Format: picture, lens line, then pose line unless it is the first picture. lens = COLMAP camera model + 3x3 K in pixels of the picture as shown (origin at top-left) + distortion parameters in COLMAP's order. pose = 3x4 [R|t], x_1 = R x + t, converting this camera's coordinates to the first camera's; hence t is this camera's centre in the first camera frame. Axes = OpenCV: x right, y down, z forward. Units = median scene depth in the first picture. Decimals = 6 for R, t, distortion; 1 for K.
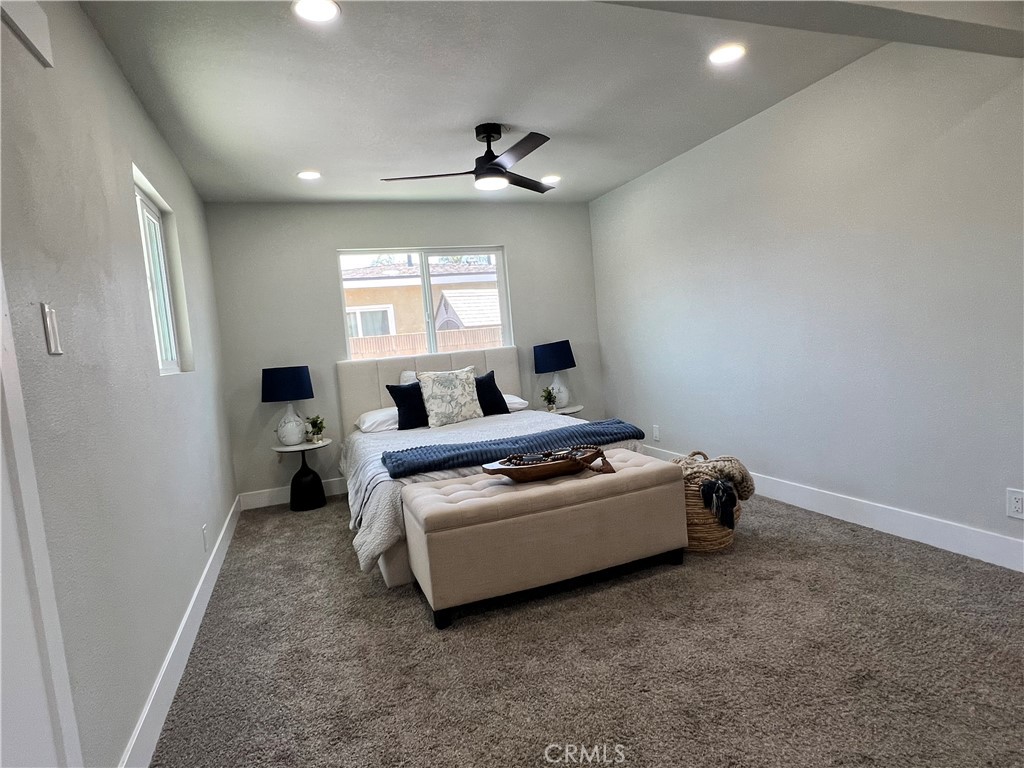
lens RADIAL K [[570.8, 0, 509.6], [0, 570.8, 385.8], [0, 0, 1]] dist [-0.002204, 0.000091]
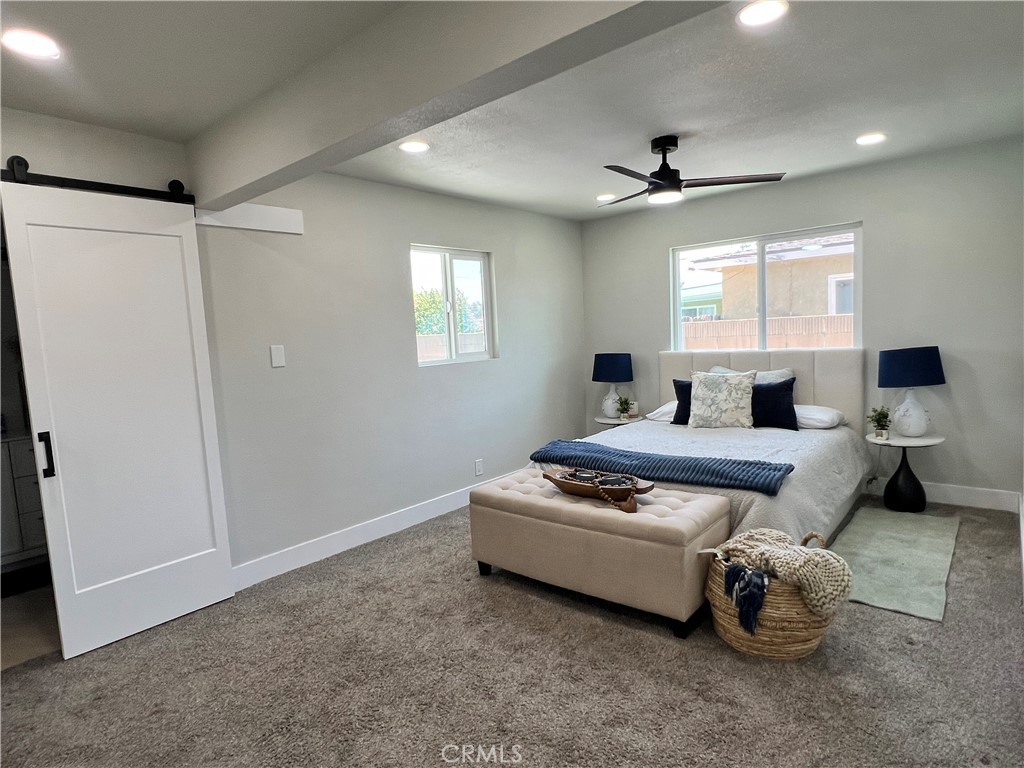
lens RADIAL K [[570.8, 0, 507.5], [0, 570.8, 383.9], [0, 0, 1]] dist [-0.002204, 0.000091]
pose [[0.484168, 0.139835, -0.863729, 0.571396], [-0.057977, 0.990105, 0.127796, -0.114350], [0.873052, -0.011798, 0.487484, 0.218833]]
